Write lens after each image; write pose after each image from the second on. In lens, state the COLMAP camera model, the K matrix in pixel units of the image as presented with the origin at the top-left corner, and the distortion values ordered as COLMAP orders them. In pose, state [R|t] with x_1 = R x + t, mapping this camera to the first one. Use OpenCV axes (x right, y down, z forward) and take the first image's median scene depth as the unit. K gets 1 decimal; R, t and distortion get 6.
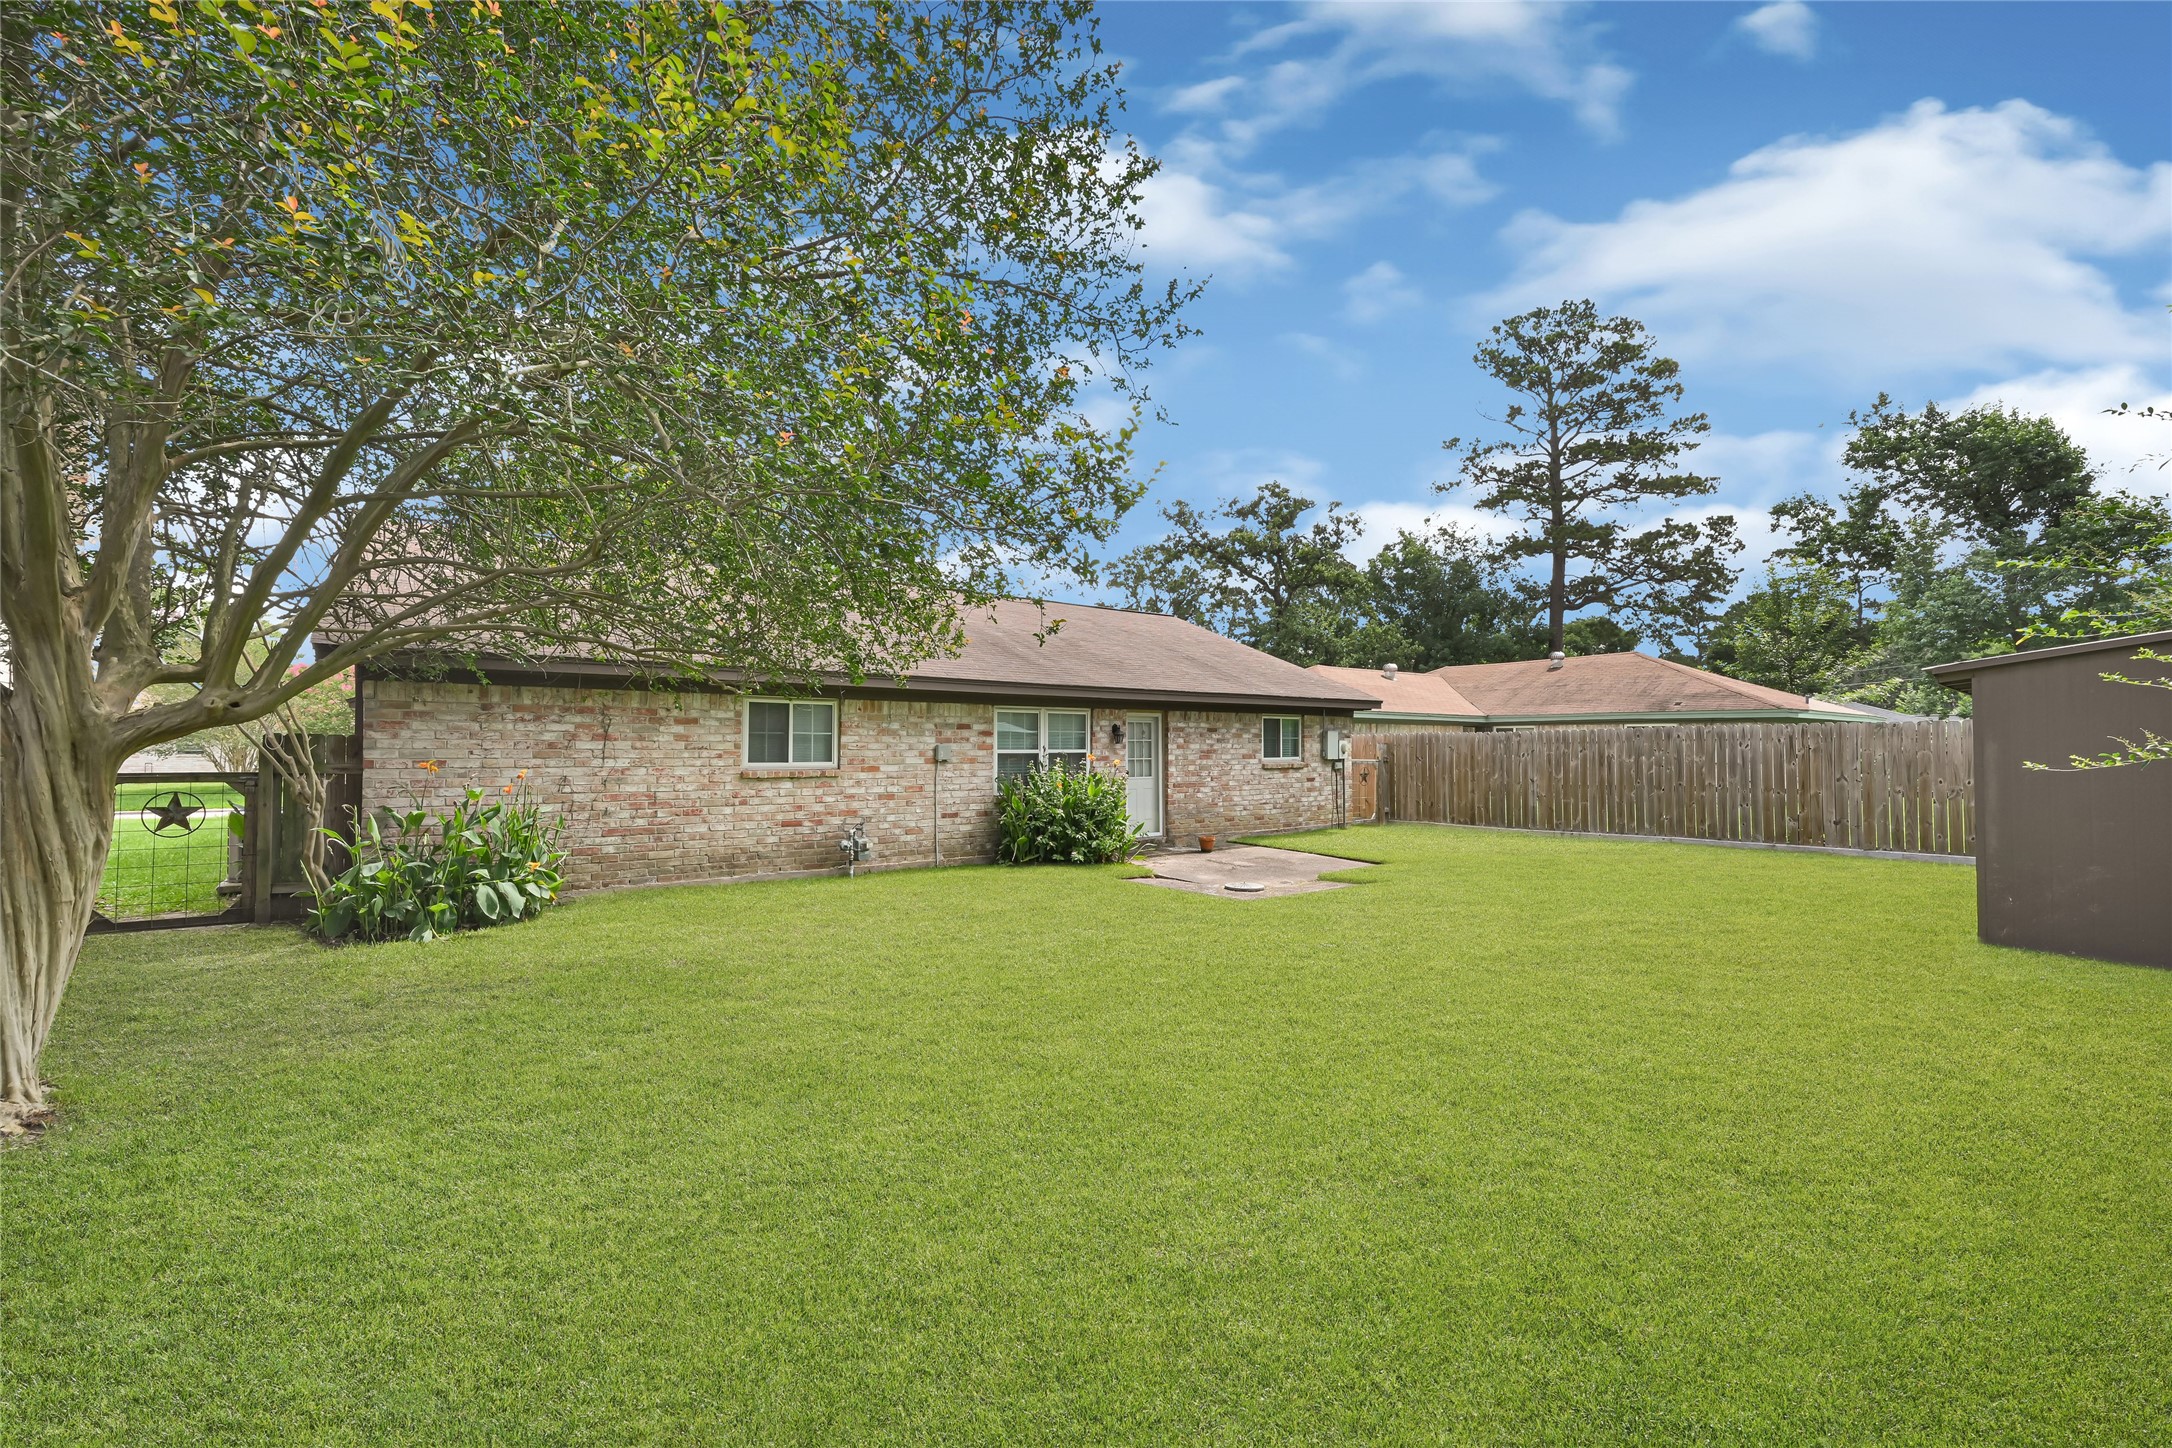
lens RADIAL K [[882.2, 0, 1091.1], [0, 882.2, 721.0], [0, 0, 1]] dist [-0.000809, 0.000012]
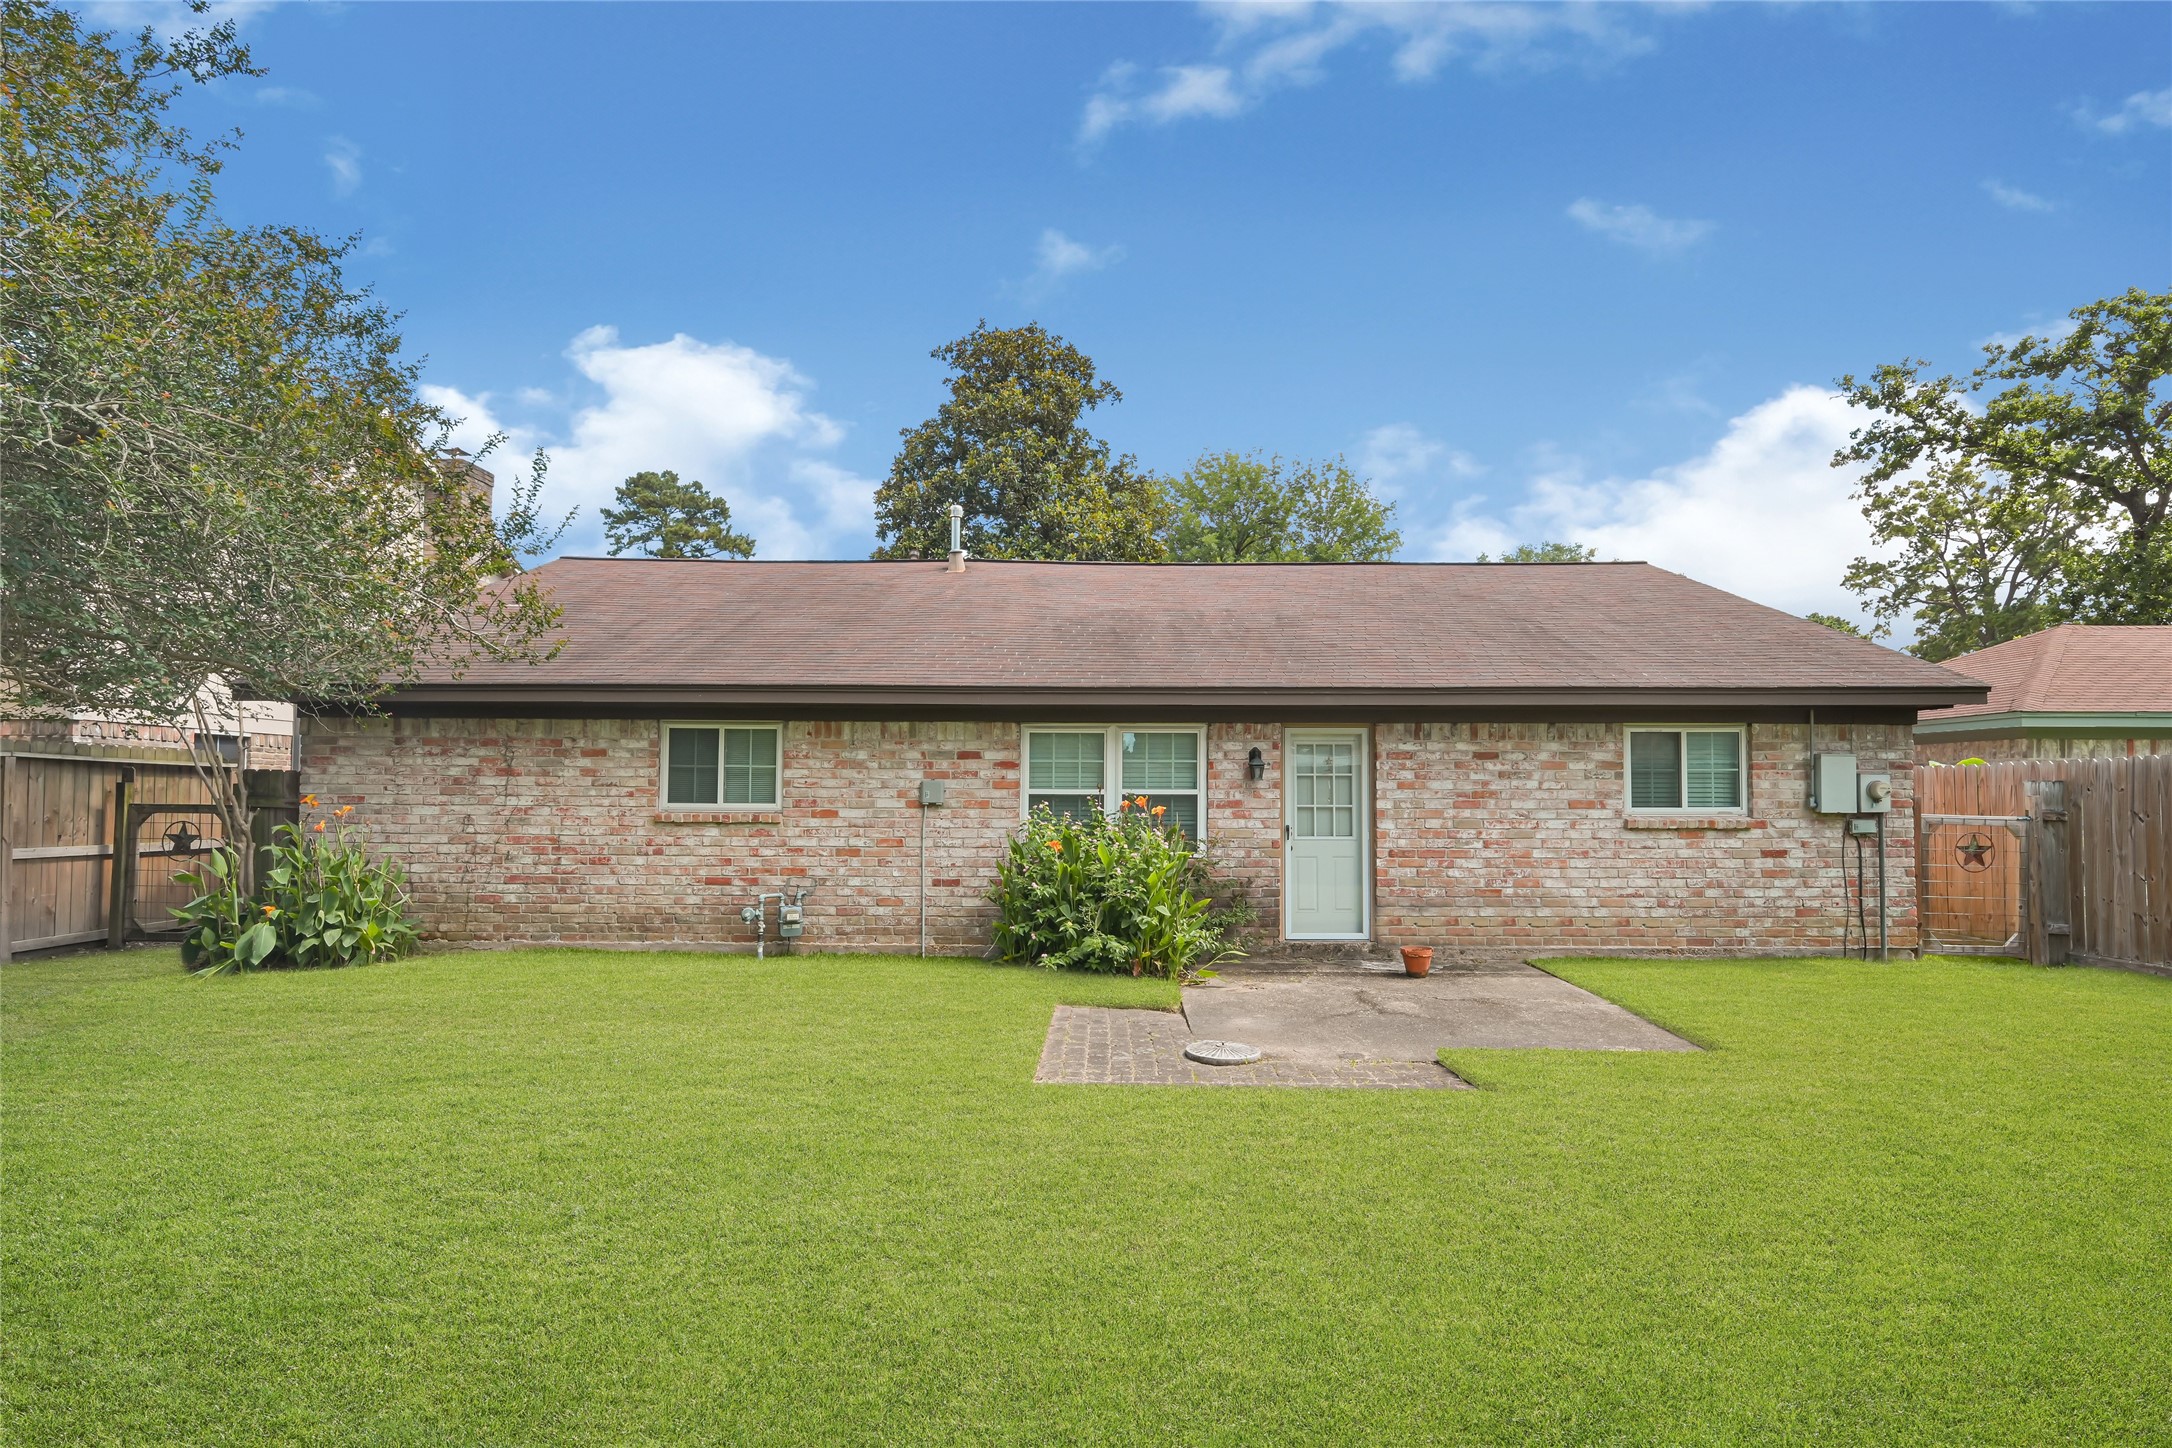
lens RADIAL K [[1053.9, 0, 1086.5], [0, 1053.9, 729.3], [0, 0, 1]] dist [0.000638, 0.001022]
pose [[0.778400, -0.027235, -0.627178, 0.482135], [0.014890, 0.999578, -0.024926, 0.008723], [0.627592, 0.010064, 0.778477, 0.447991]]
